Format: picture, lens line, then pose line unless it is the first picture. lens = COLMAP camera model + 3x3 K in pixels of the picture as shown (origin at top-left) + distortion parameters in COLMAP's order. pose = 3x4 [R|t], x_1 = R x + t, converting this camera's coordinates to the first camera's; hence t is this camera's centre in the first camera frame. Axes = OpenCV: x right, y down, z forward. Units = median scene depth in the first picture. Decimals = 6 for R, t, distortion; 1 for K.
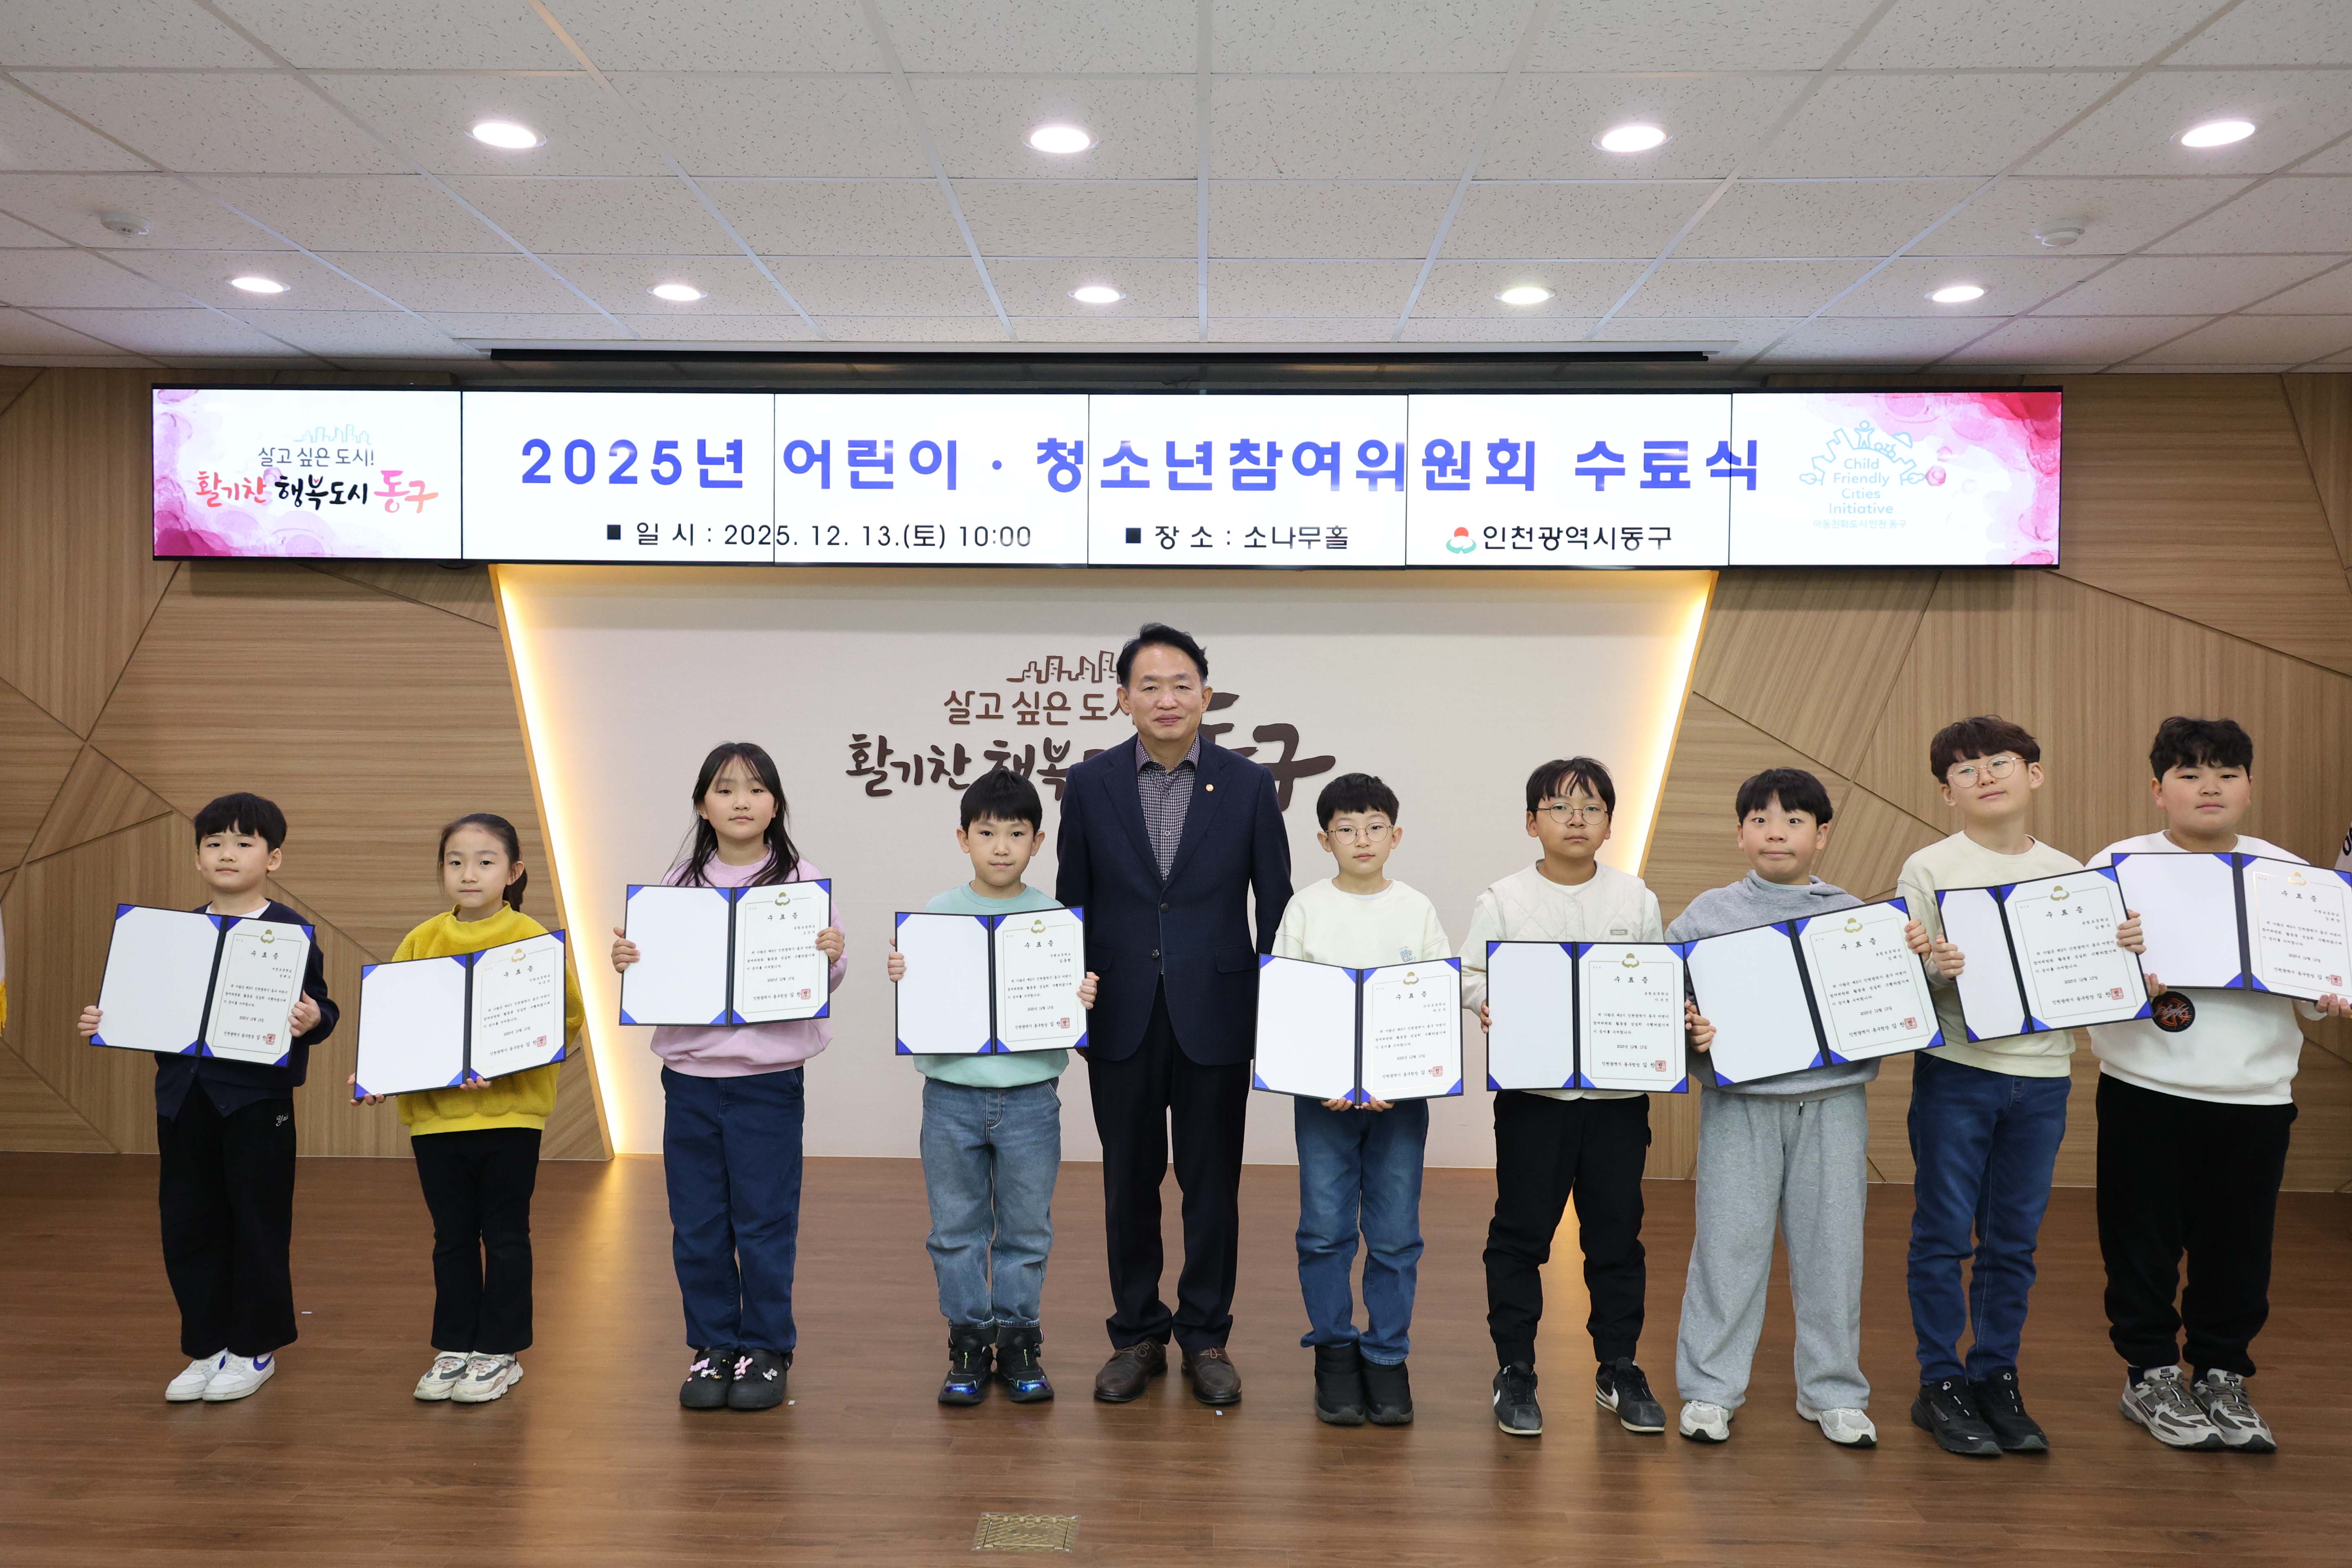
lens RADIAL K [[1713.5, 0, 1156.0], [0, 1713.5, 783.6], [0, 0, 1]] dist [0.021101, -0.004178]
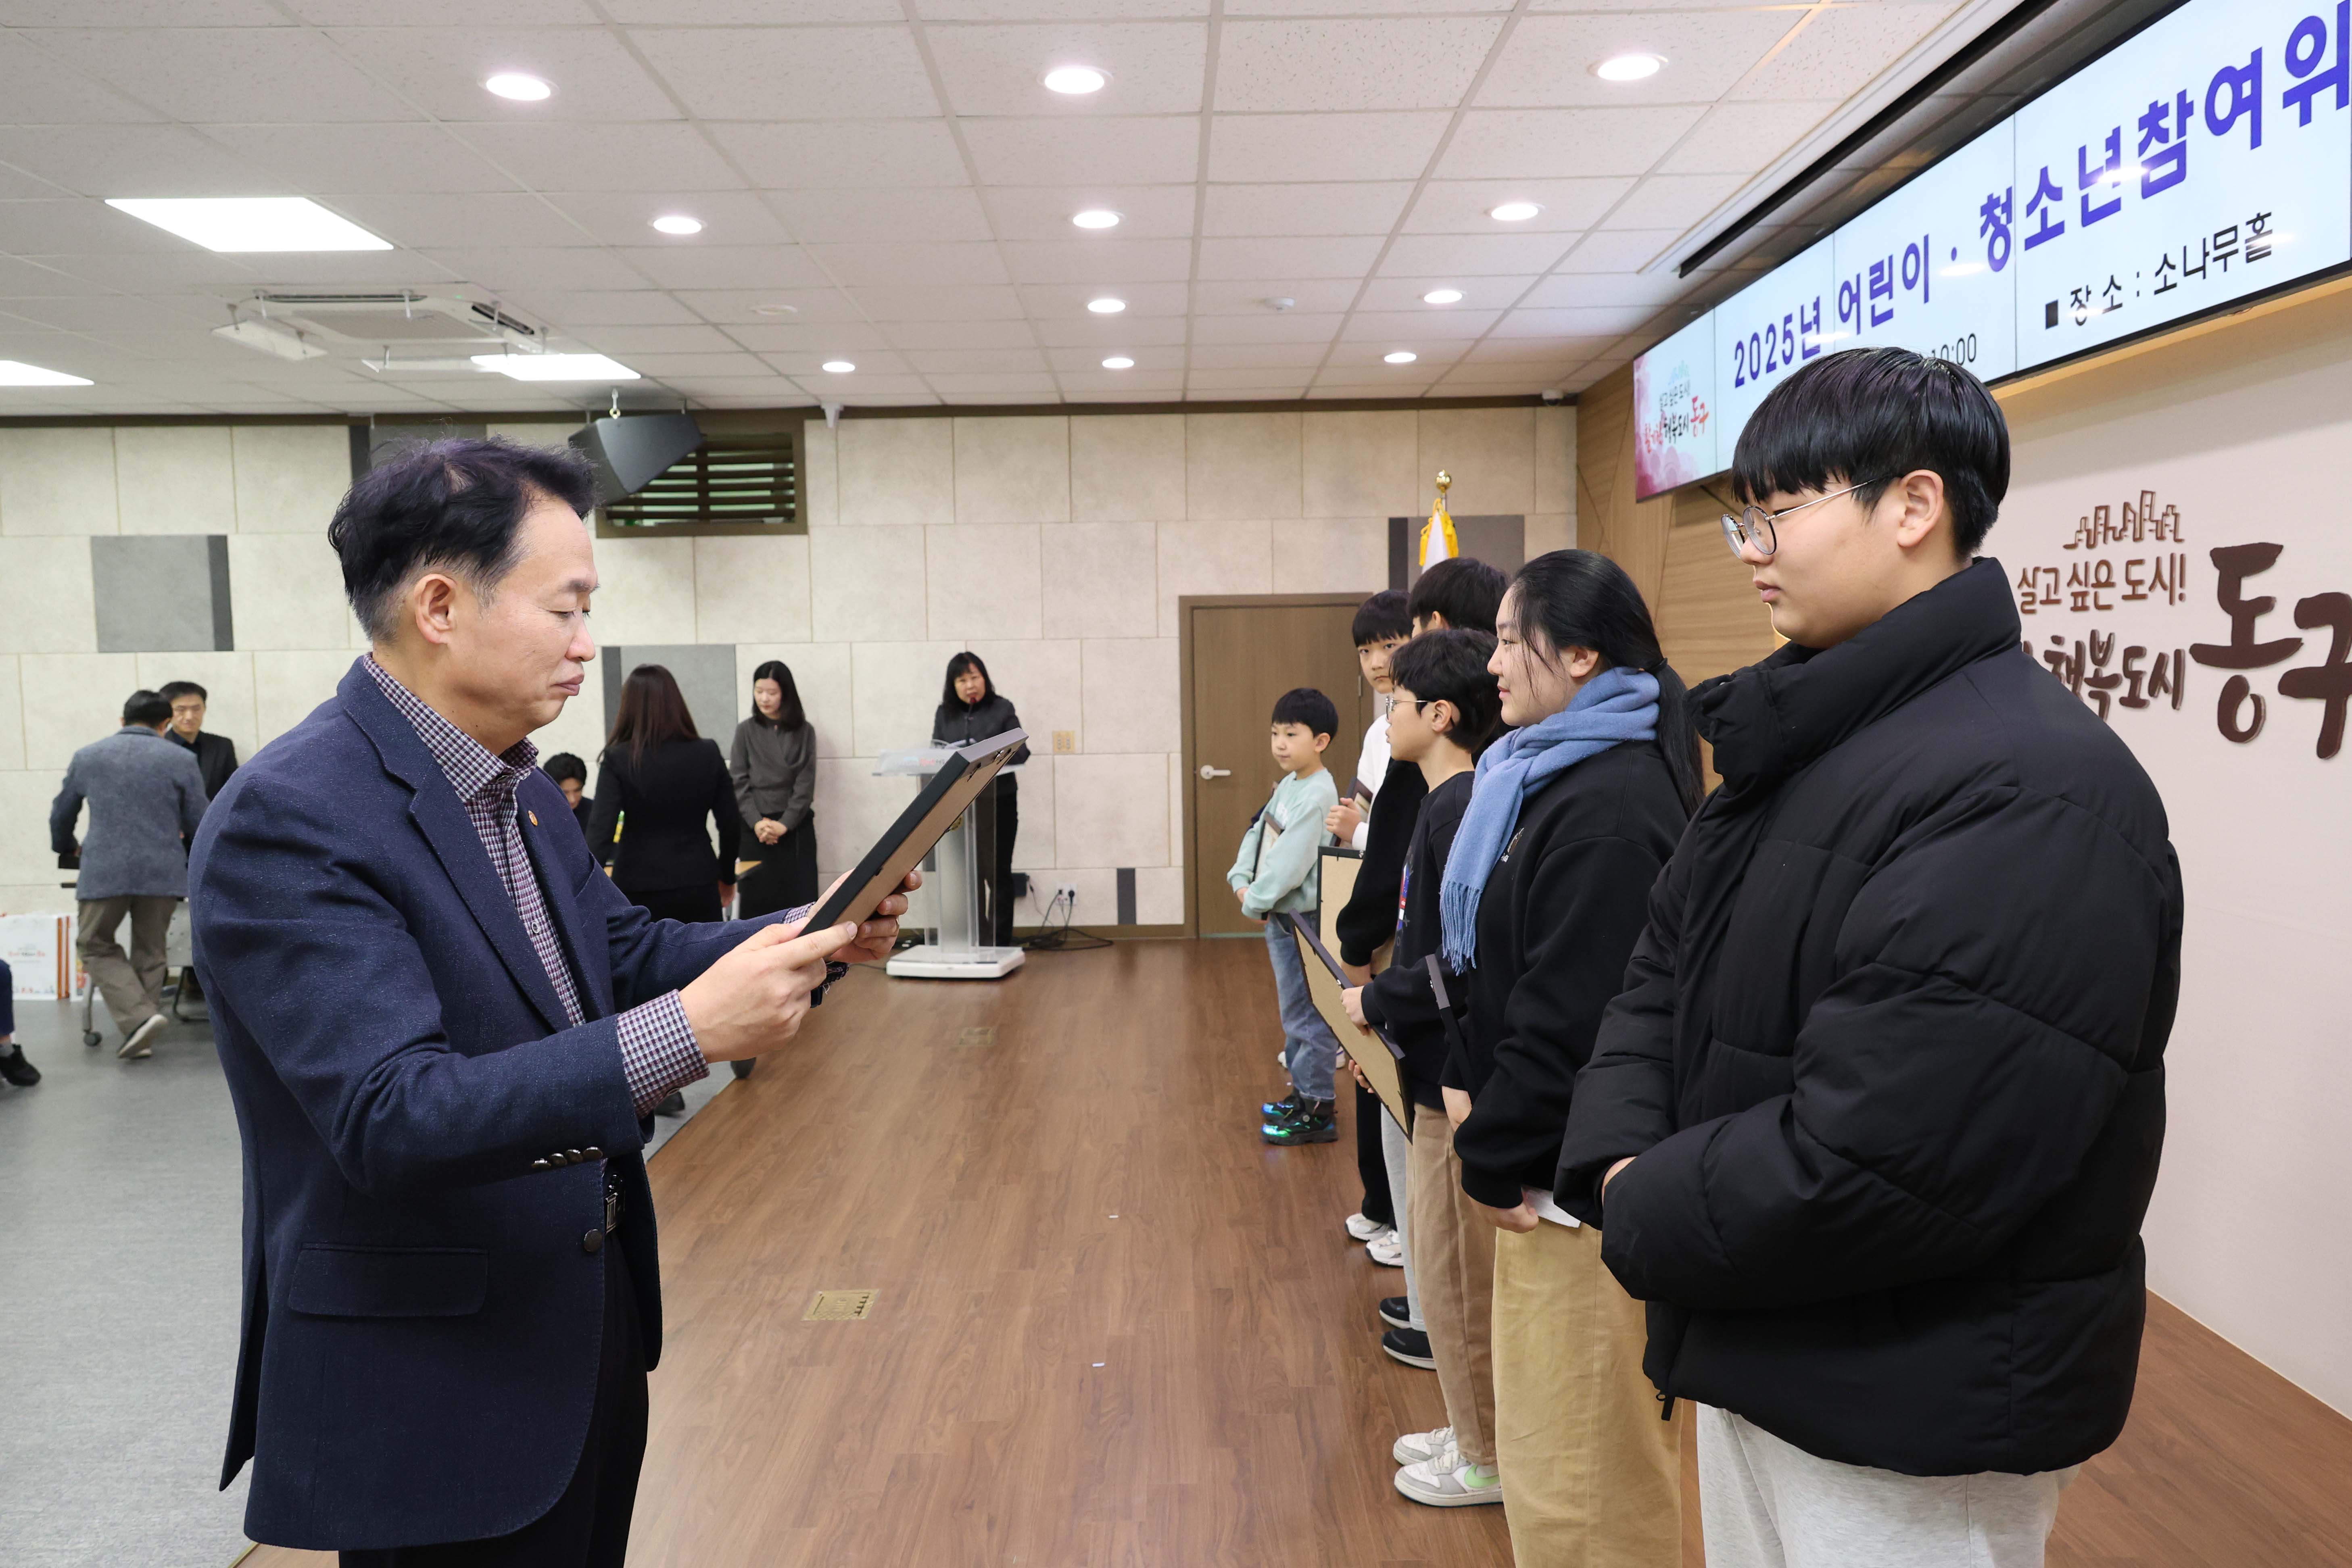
lens RADIAL K [[1693.3, 0, 1180.5], [0, 1693.3, 772.2], [0, 0, 1]] dist [0.019309, -0.003117]
pose [[0.035171, 0.058048, -0.997694, 0.616955], [0.008487, 0.998258, 0.058380, -0.013677], [0.999345, -0.010520, 0.034617, 0.647555]]
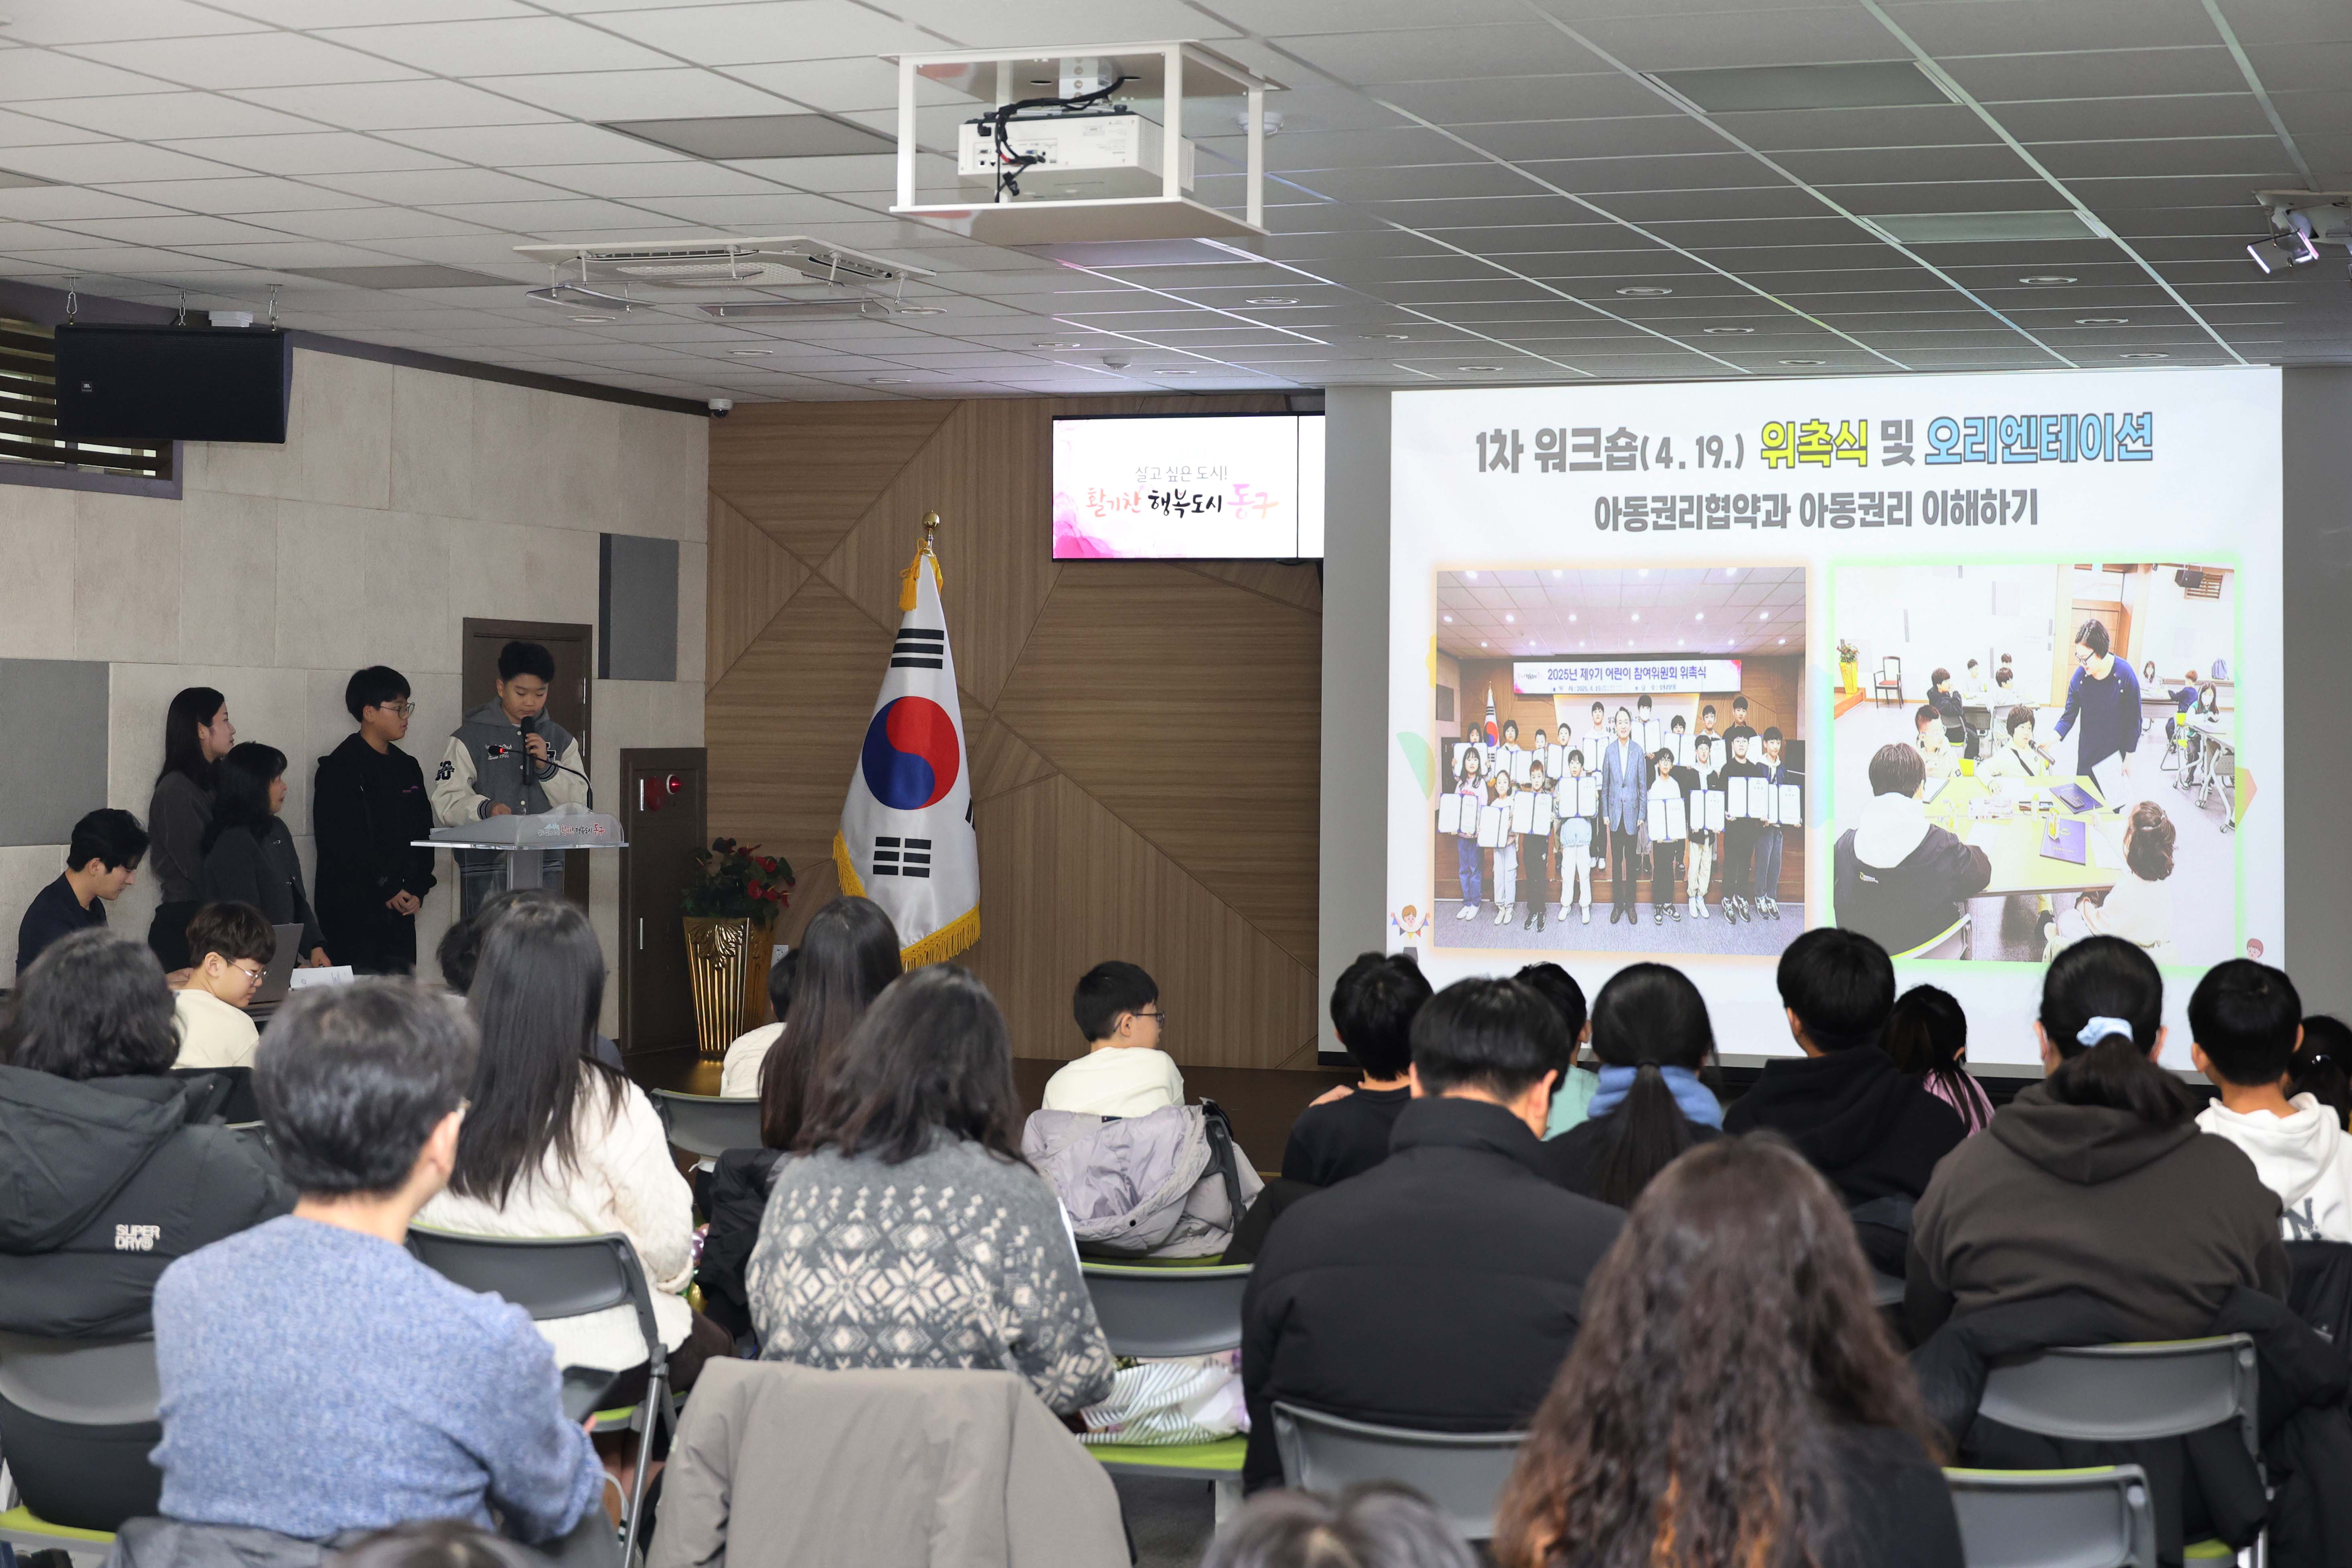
lens RADIAL K [[3784.4, 0, 1176.0], [0, 3784.4, 784.0], [0, 0, 1]] dist [0.005317, -2.735755]
pose [[0.948005, 0.005905, -0.318200, 0.345021], [-0.005913, 0.999982, 0.000938, 0.022469], [0.318200, 0.000992, 0.948023, -1.491944]]
